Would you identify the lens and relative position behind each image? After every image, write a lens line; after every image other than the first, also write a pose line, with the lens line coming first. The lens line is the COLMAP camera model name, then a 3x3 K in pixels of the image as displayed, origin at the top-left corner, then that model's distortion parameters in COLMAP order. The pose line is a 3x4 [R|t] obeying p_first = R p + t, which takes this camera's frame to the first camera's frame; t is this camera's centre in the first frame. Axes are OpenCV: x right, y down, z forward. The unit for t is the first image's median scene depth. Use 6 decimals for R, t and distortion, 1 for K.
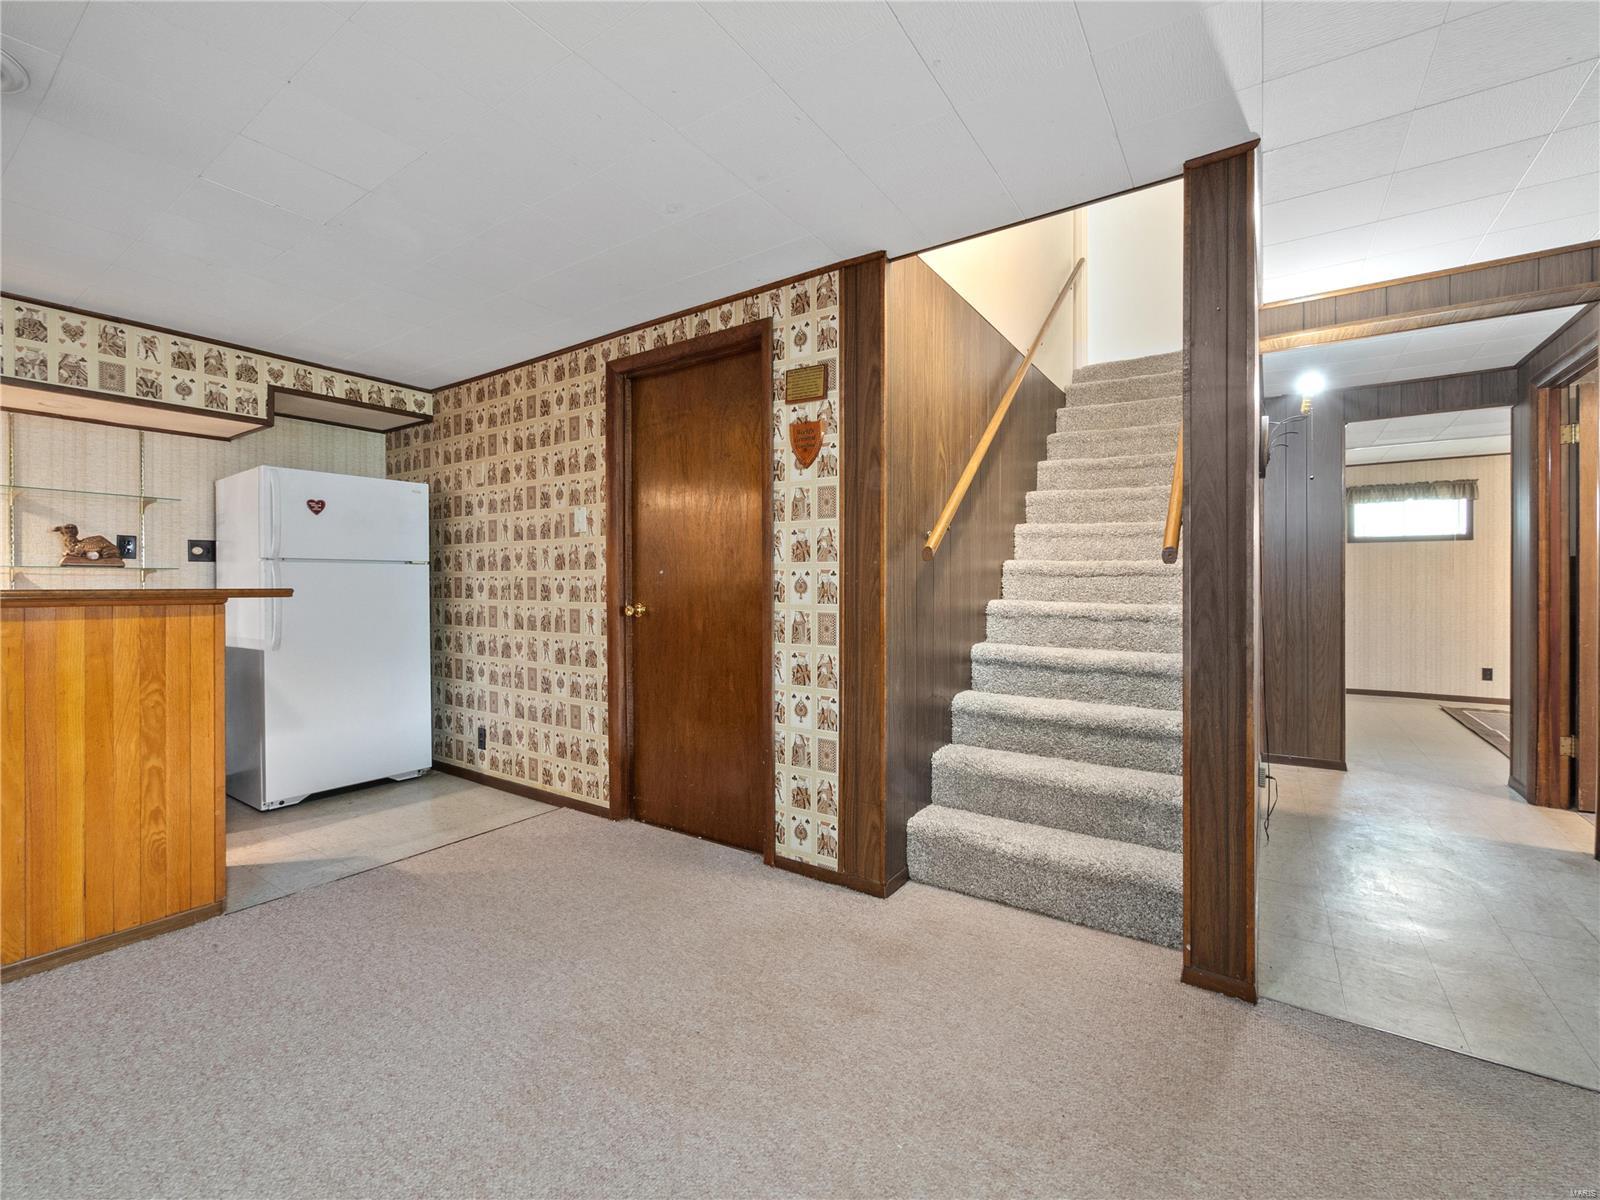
lens RADIAL K [[689.3, 0, 803.5], [0, 689.3, 586.4], [0, 0, 1]] dist [-0.004485, -0.000541]
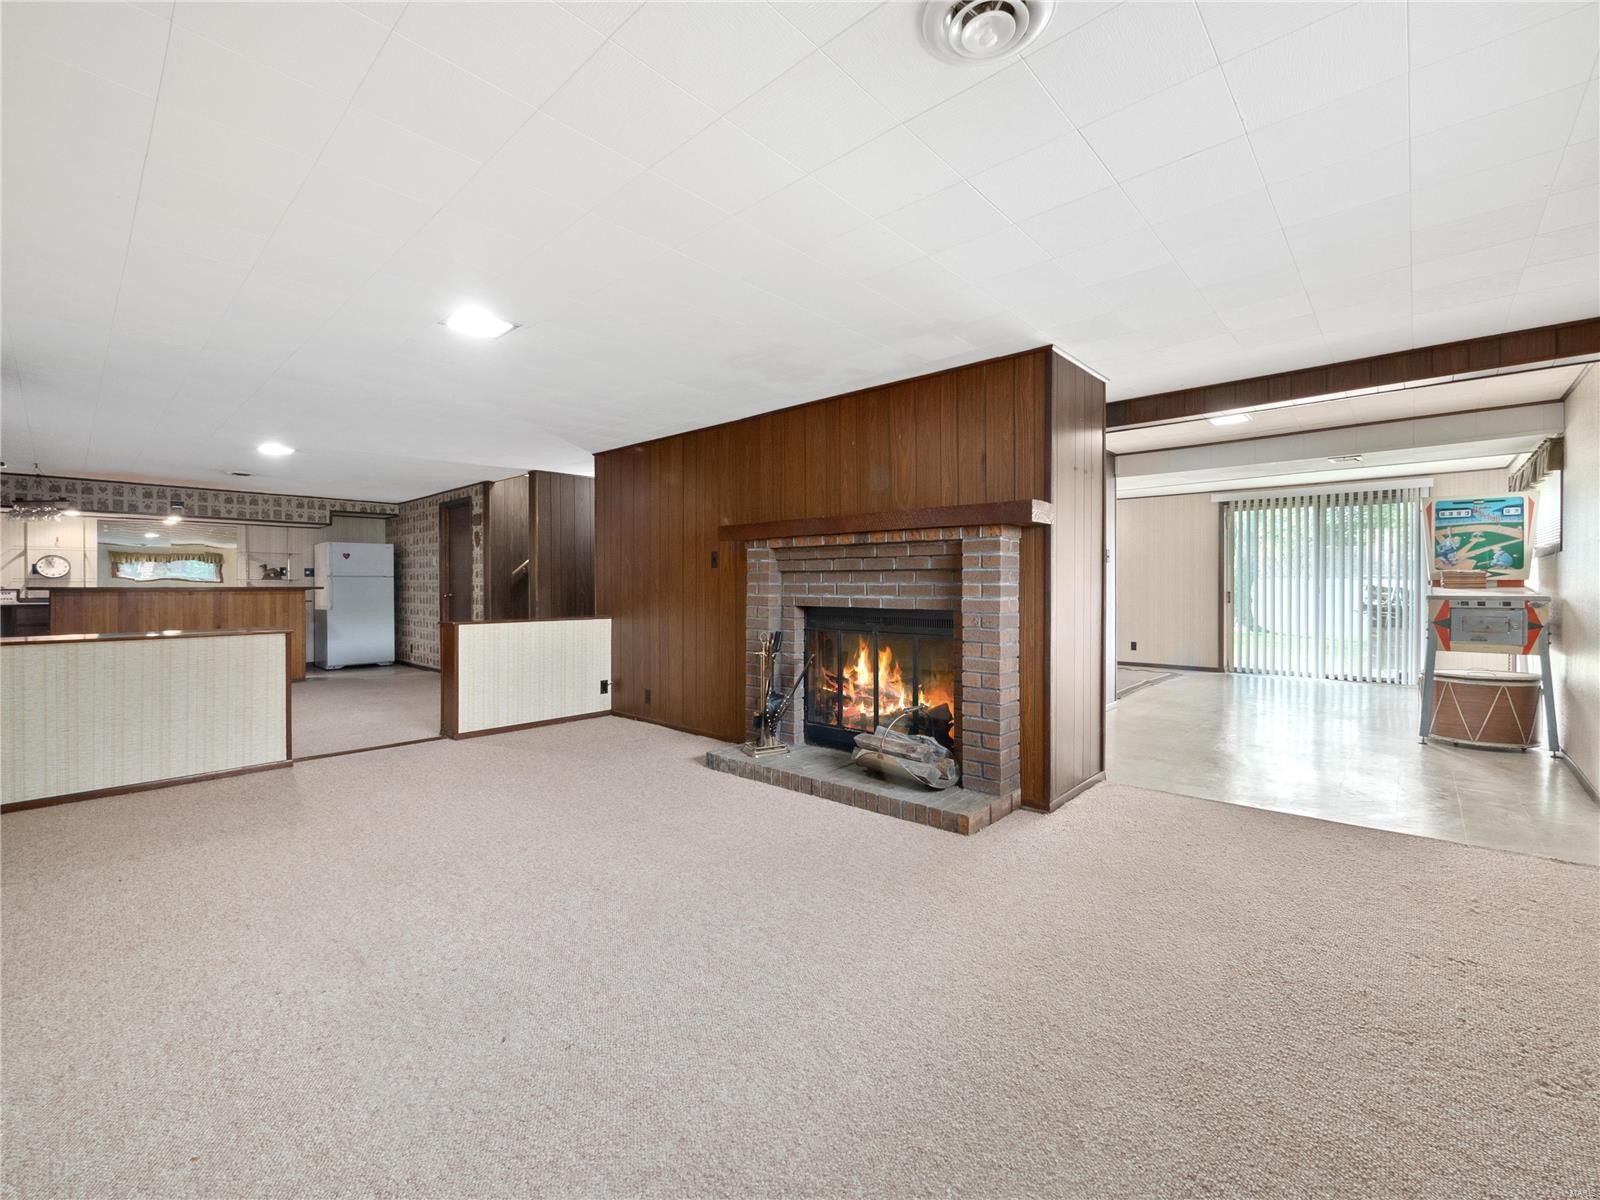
lens RADIAL K [[689.3, 0, 804.1], [0, 689.3, 592.4], [0, 0, 1]] dist [-0.004485, -0.000541]
pose [[0.989157, 0.002850, -0.146835, 1.458272], [-0.001998, 0.999980, 0.005947, 0.004212], [0.146849, -0.005589, 0.989143, -1.393655]]
